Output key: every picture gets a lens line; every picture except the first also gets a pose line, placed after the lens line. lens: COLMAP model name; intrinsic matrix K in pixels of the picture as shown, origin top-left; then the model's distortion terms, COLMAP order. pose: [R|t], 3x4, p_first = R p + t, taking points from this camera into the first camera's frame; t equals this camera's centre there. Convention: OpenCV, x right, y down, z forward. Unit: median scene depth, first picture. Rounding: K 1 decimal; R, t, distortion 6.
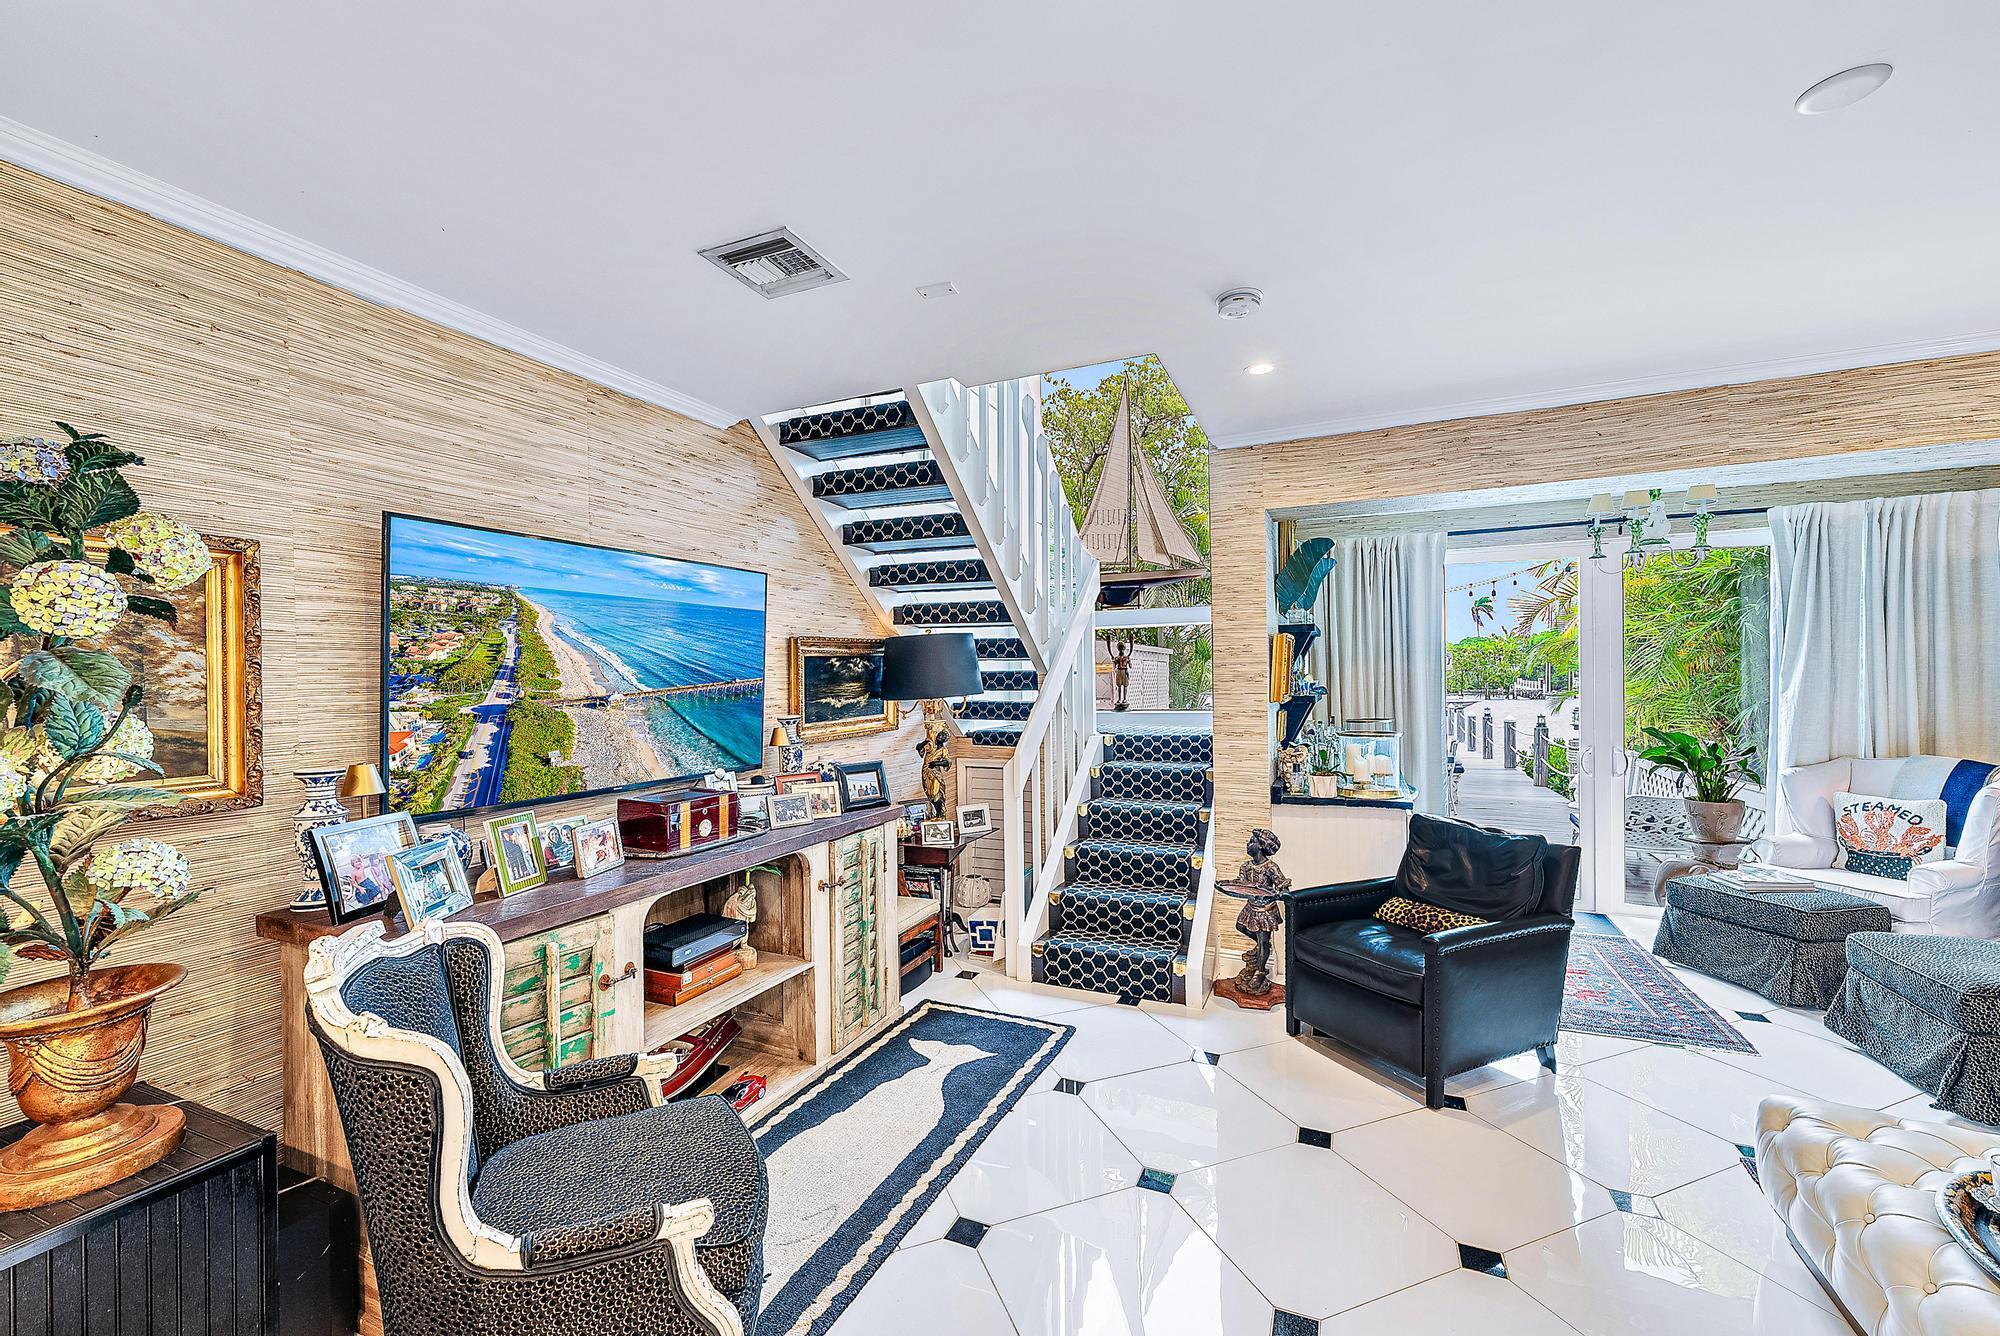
lens RADIAL K [[799.3, 0, 1003.6], [0, 799.3, 687.0], [0, 0, 1]] dist [-0.000547, 0.000018]
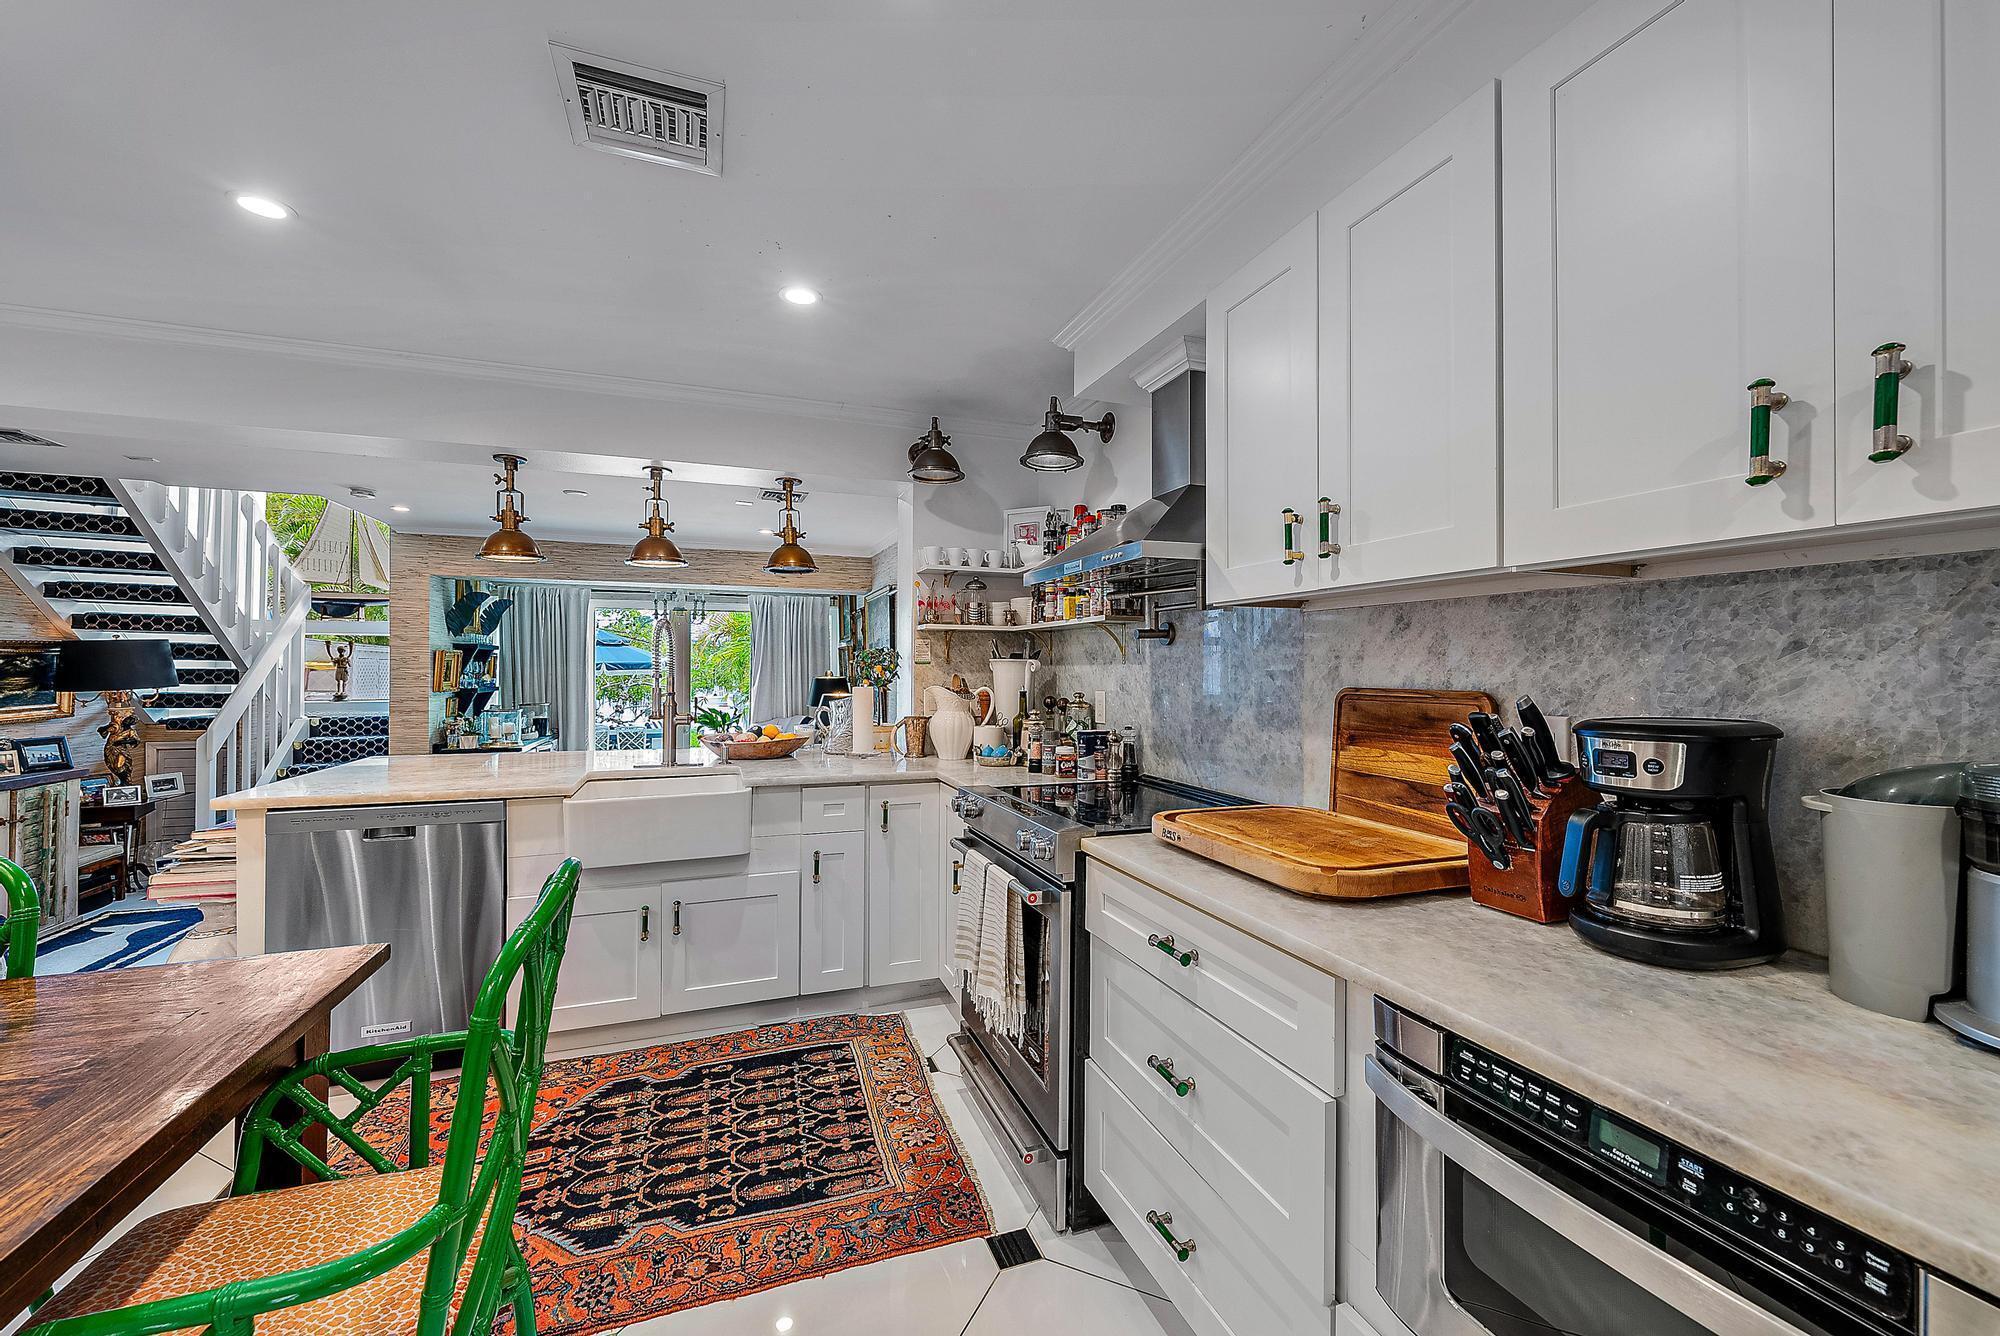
lens RADIAL K [[785.2, 0, 1008.2], [0, 785.2, 664.0], [0, 0, 1]] dist [-0.000653, 0.000002]
pose [[0.714695, 0.022987, 0.699058, 0.050504], [-0.006995, 0.999645, -0.025720, -0.005218], [-0.699401, 0.013492, 0.714602, -0.932494]]
